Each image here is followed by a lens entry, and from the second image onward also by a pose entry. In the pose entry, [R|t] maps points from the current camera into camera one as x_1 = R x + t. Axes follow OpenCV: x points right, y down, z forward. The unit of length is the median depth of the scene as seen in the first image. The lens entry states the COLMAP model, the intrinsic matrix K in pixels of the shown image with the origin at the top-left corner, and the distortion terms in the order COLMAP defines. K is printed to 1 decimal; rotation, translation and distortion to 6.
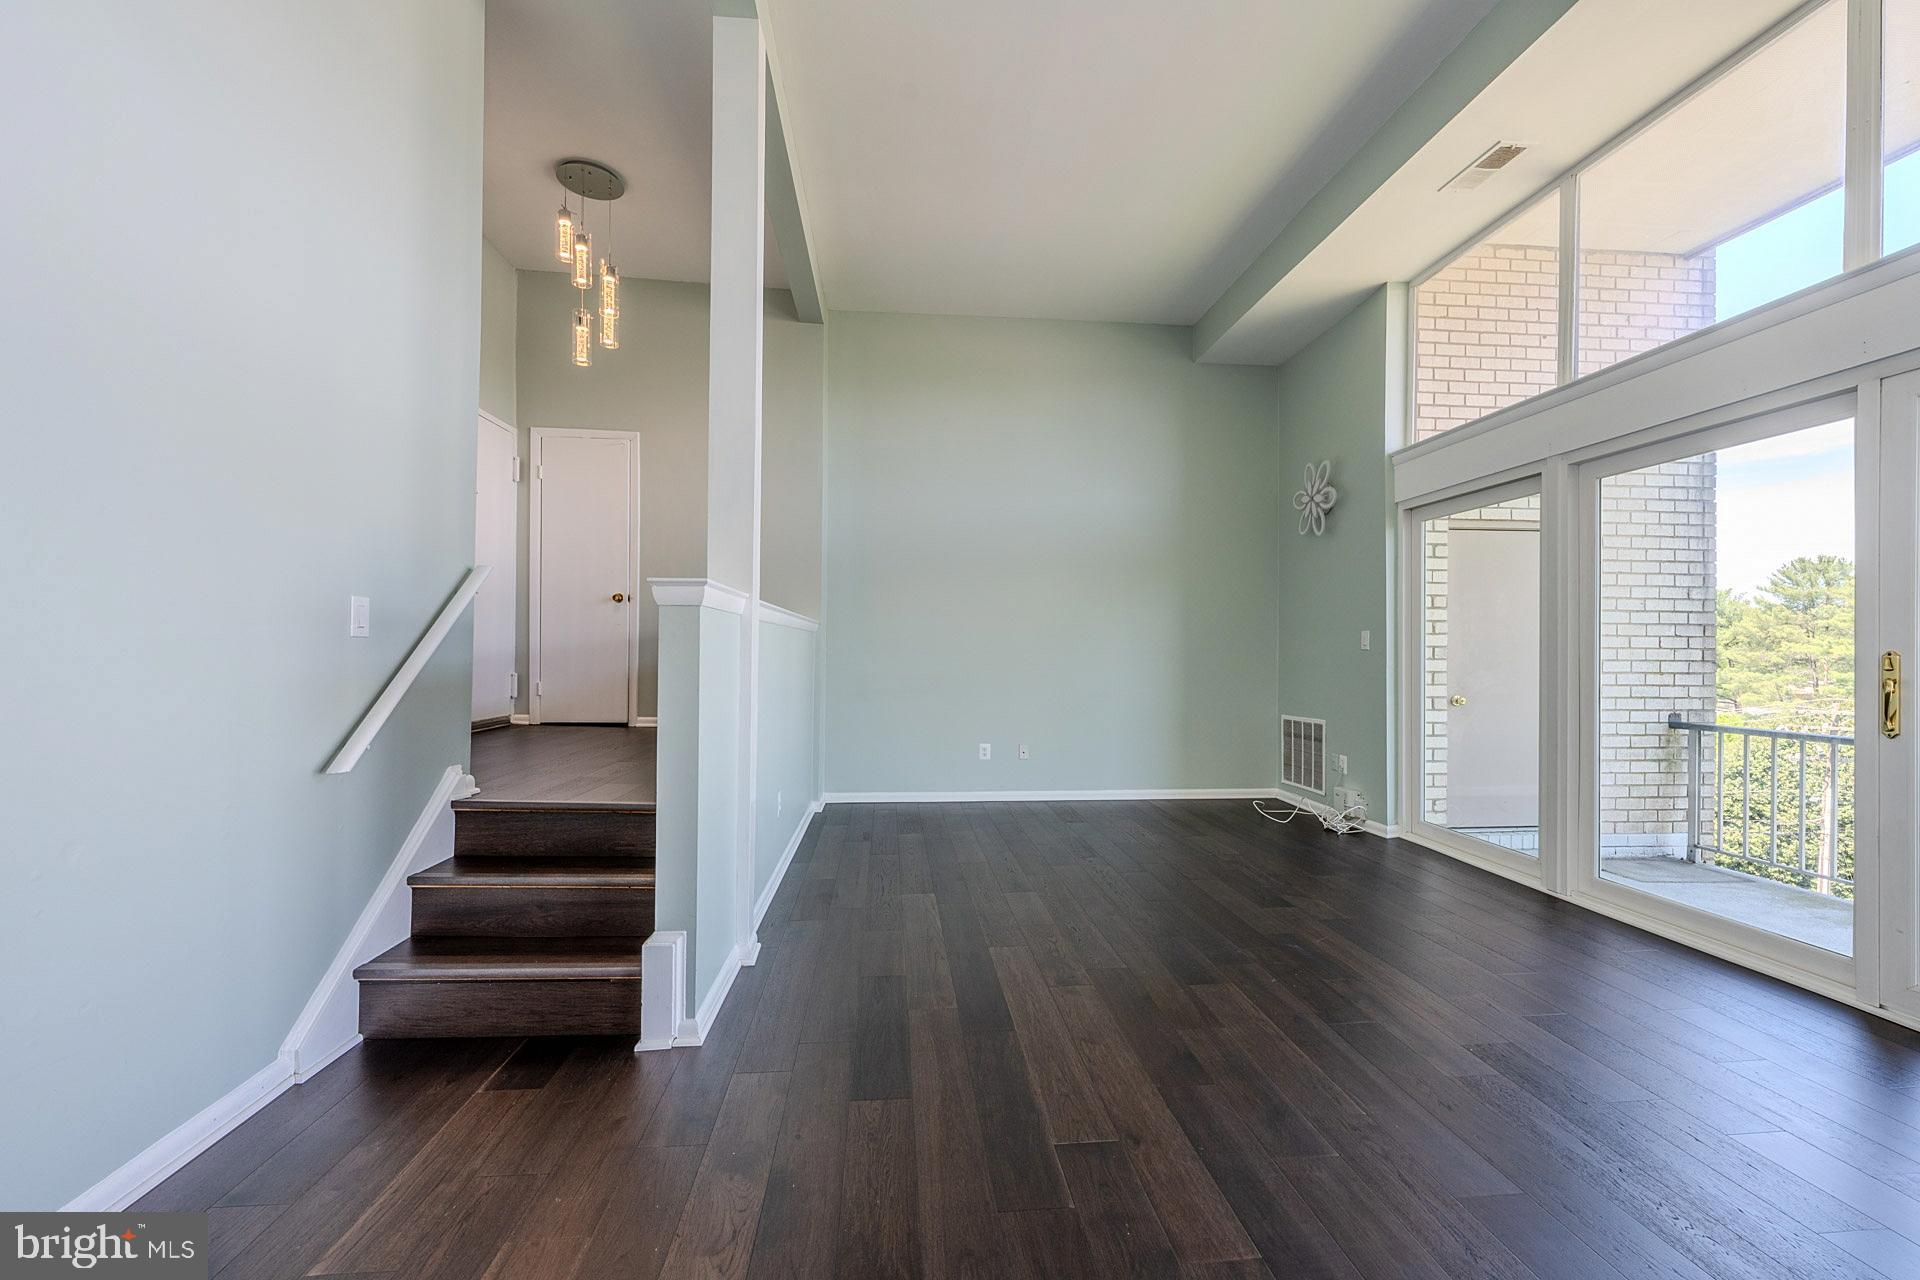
lens RADIAL K [[769.5, 0, 957.1], [0, 769.5, 644.2], [0, 0, 1]] dist [-0.000272, 0.000208]
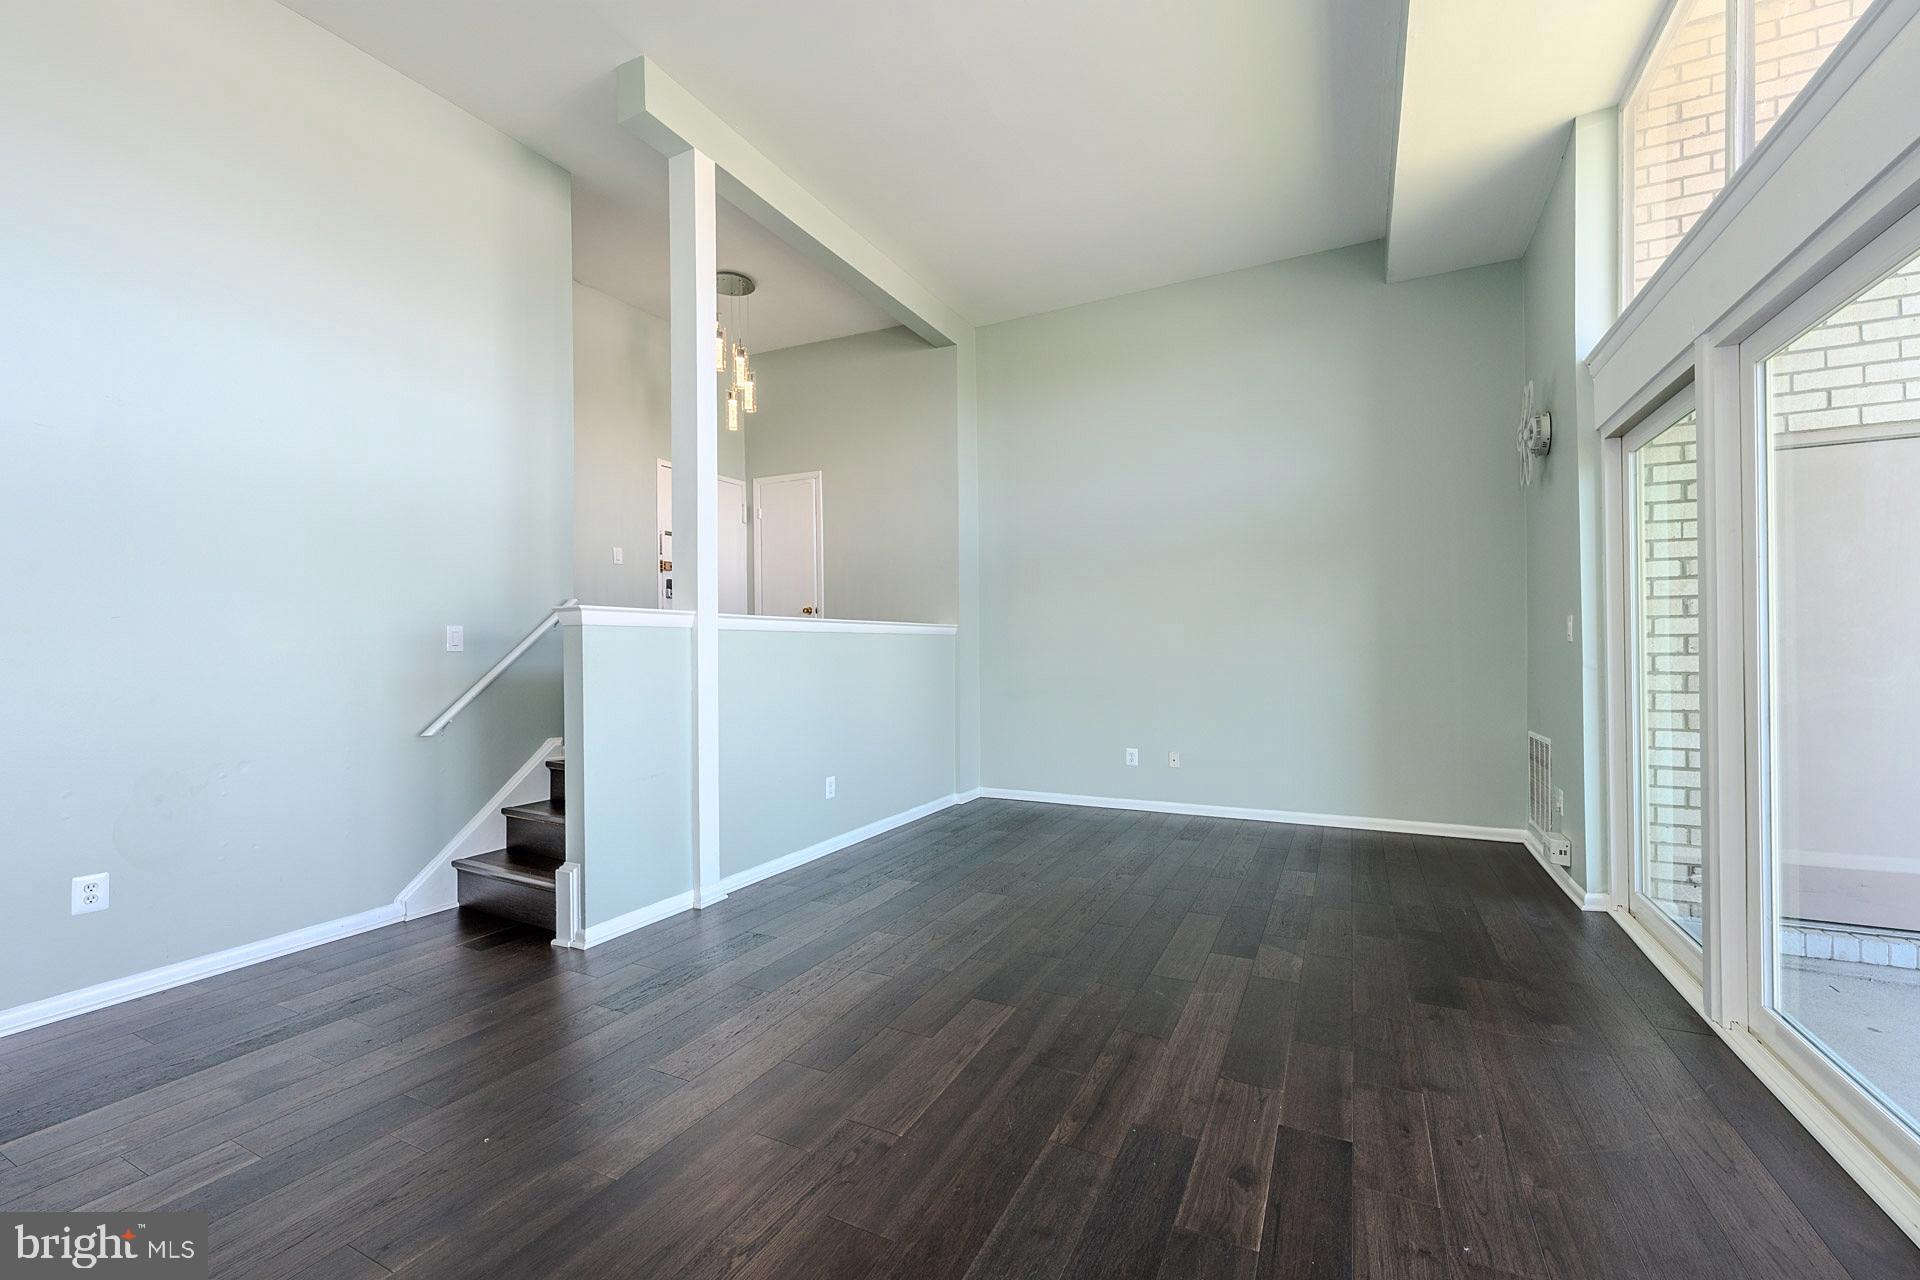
lens RADIAL K [[793.8, 0, 960.0], [0, 793.8, 640.0], [0, 0, 1]] dist [0.000957, 0.000100]
pose [[0.844279, -0.021769, -0.535462, 0.520578], [0.020475, 0.999755, -0.008361, 0.000925], [0.535513, -0.003905, 0.844518, 0.094404]]
